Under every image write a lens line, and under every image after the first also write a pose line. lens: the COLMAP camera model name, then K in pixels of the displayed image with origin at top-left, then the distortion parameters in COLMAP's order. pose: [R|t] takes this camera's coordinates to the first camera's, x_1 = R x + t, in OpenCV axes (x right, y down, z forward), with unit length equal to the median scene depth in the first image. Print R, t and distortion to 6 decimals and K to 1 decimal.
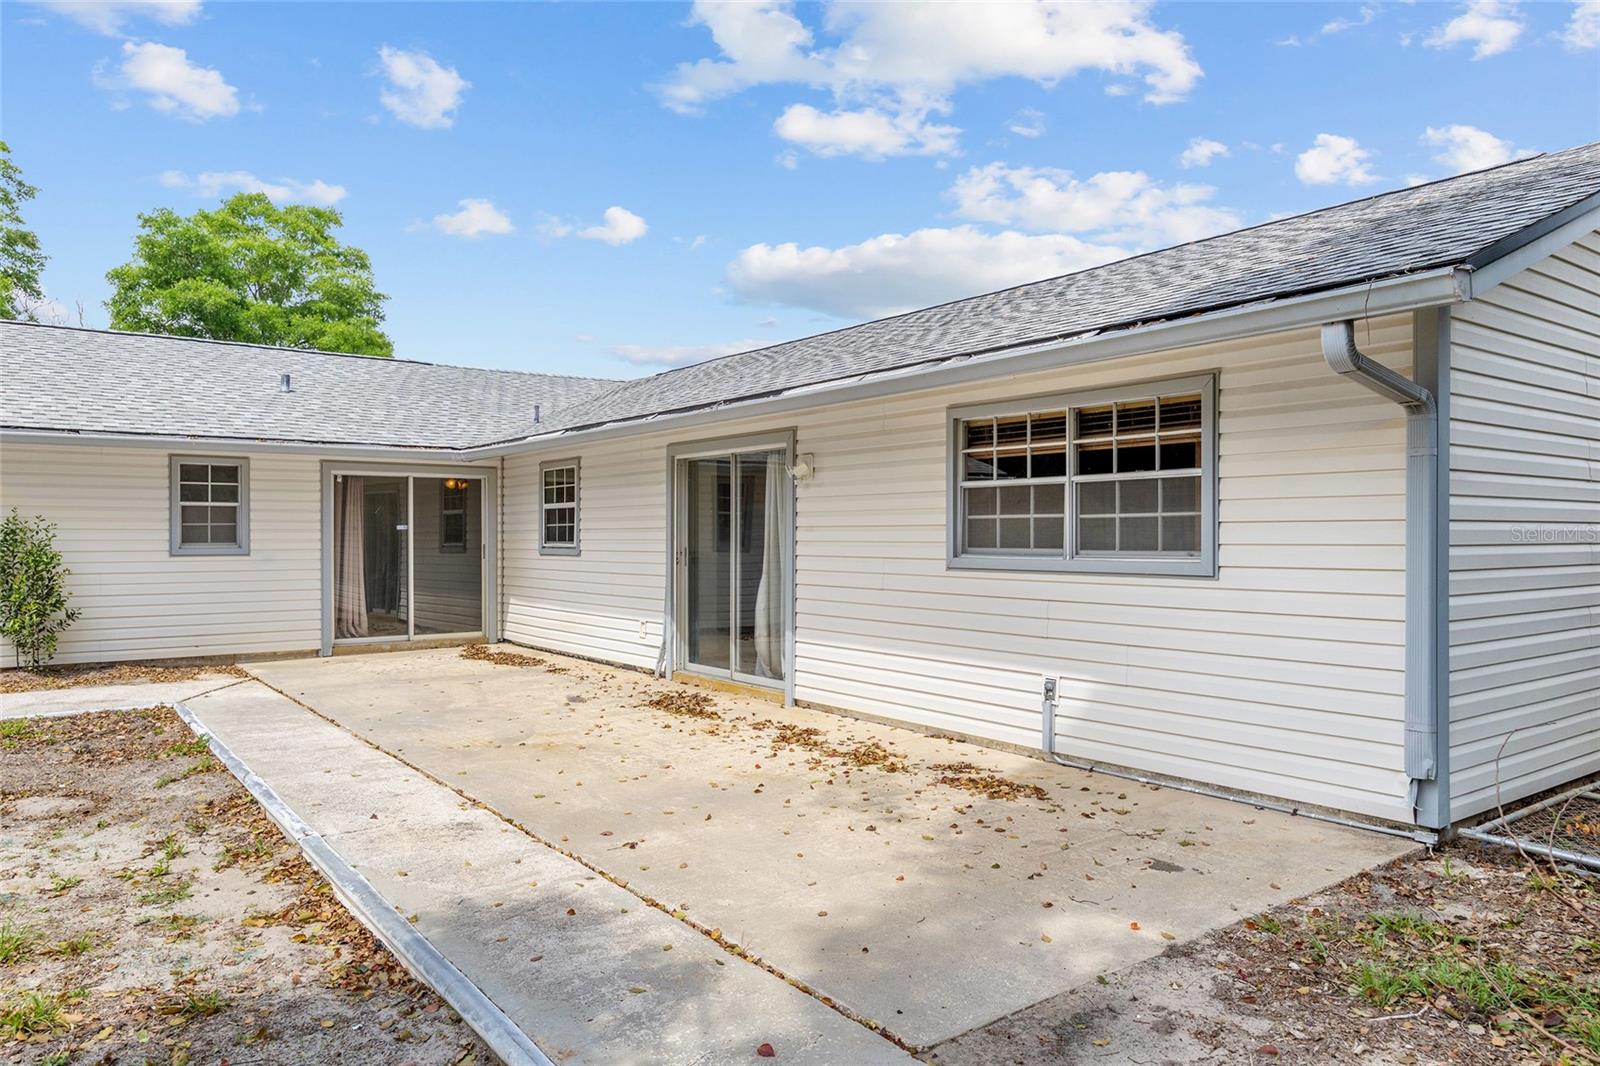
lens RADIAL K [[1078.6, 0, 801.9], [0, 1078.6, 547.2], [0, 0, 1]] dist [0.011018, 0.002315]
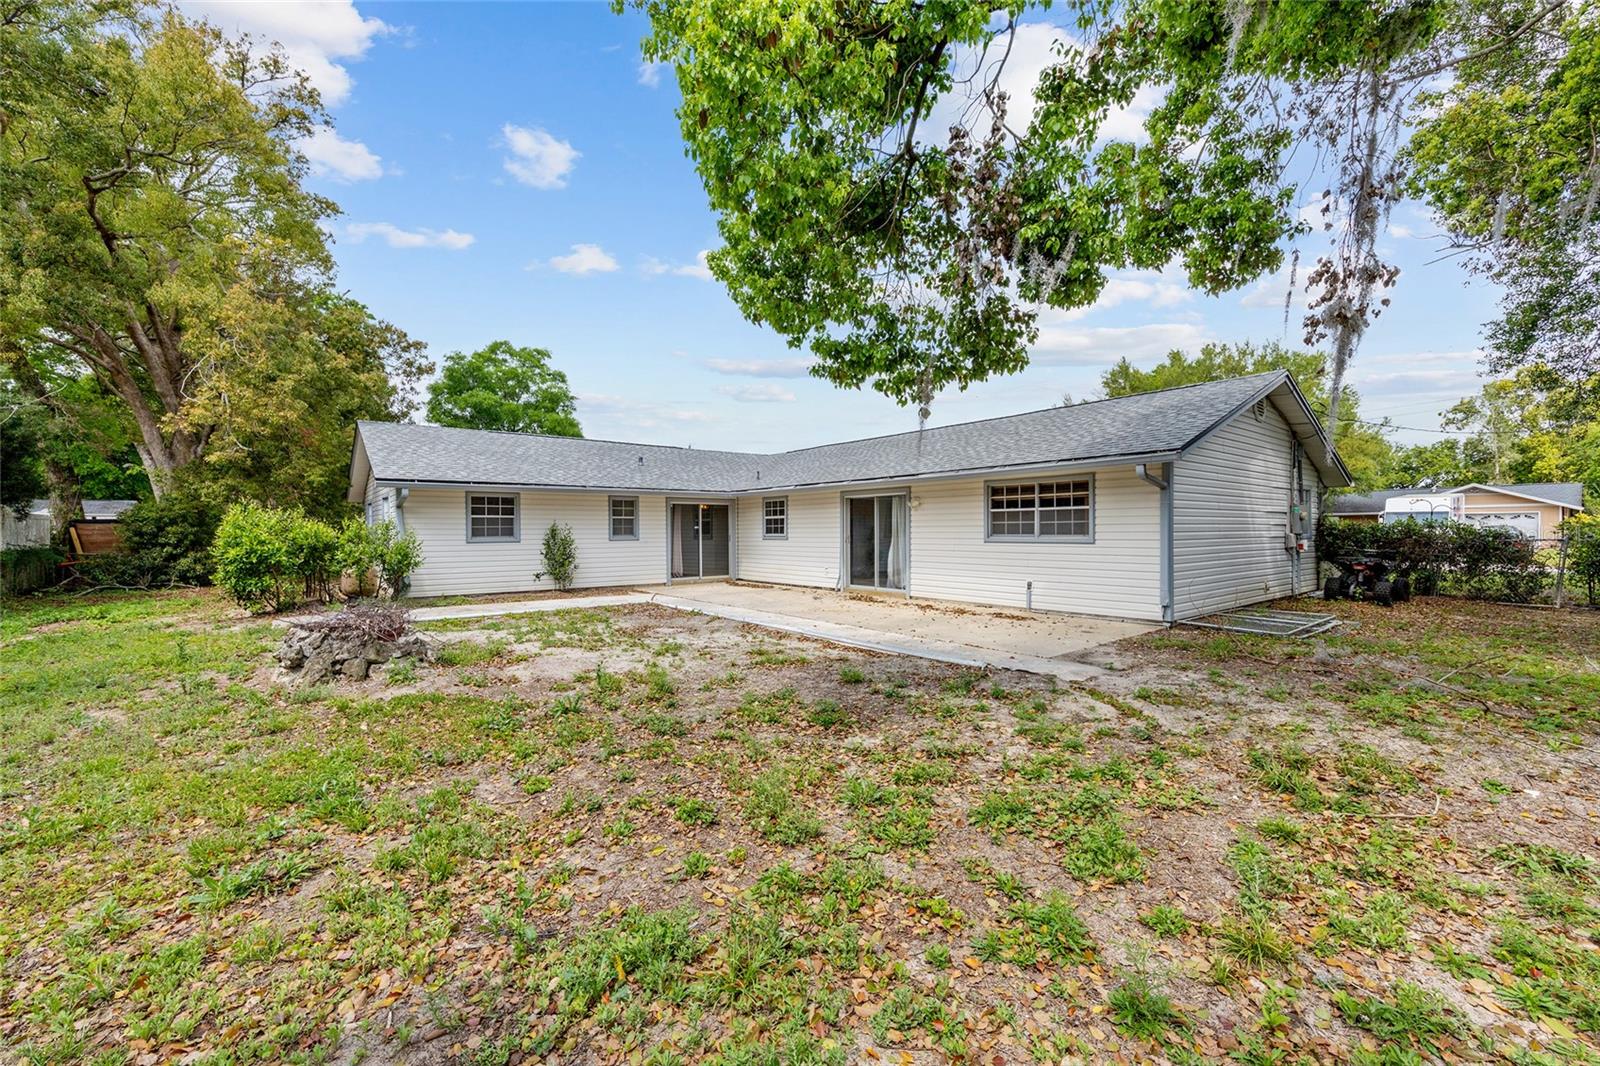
lens RADIAL K [[645.8, 0, 802.9], [0, 645.8, 536.0], [0, 0, 1]] dist [0.000077, -0.000058]
pose [[0.999311, -0.005796, 0.036654, -0.337408], [0.005882, 0.999980, -0.002225, 0.005521], [-0.036640, 0.002439, 0.999326, -0.515250]]
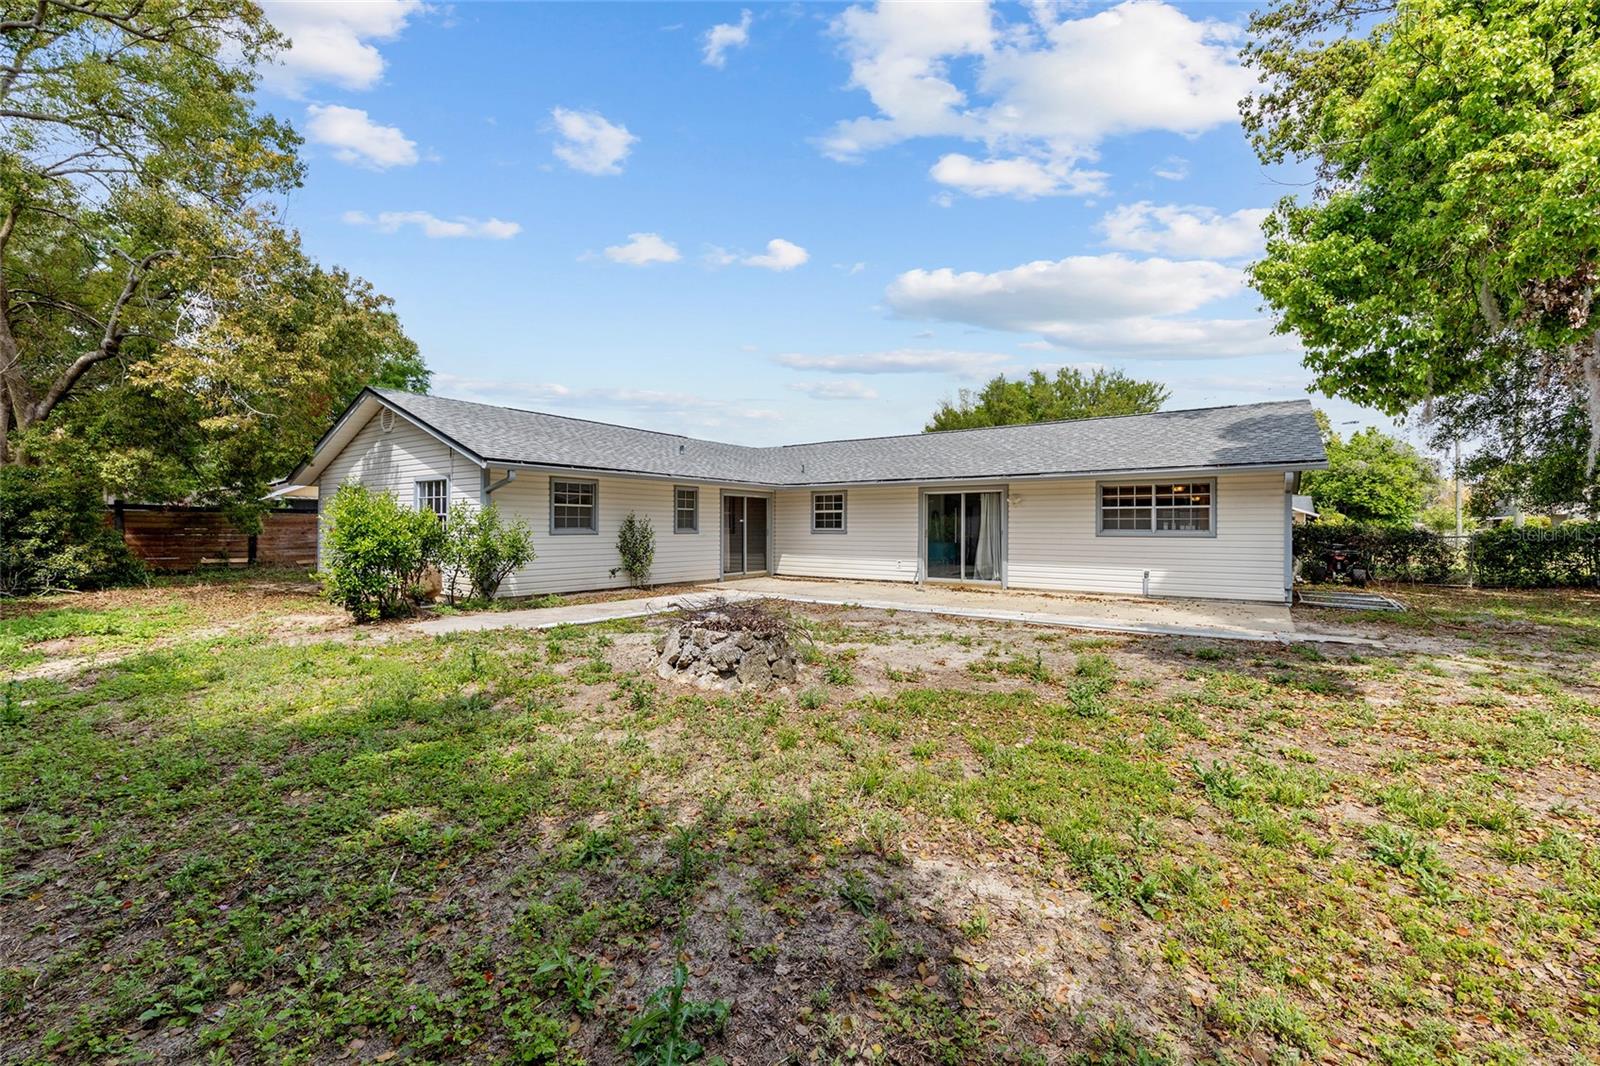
lens RADIAL K [[648.2, 0, 801.8], [0, 648.2, 530.6], [0, 0, 1]] dist [0.007226, 0.000208]
pose [[0.950498, 0.002089, 0.310724, -1.082110], [-0.000343, 0.999984, -0.005673, 0.013692], [-0.310731, 0.005286, 0.950483, -0.393486]]
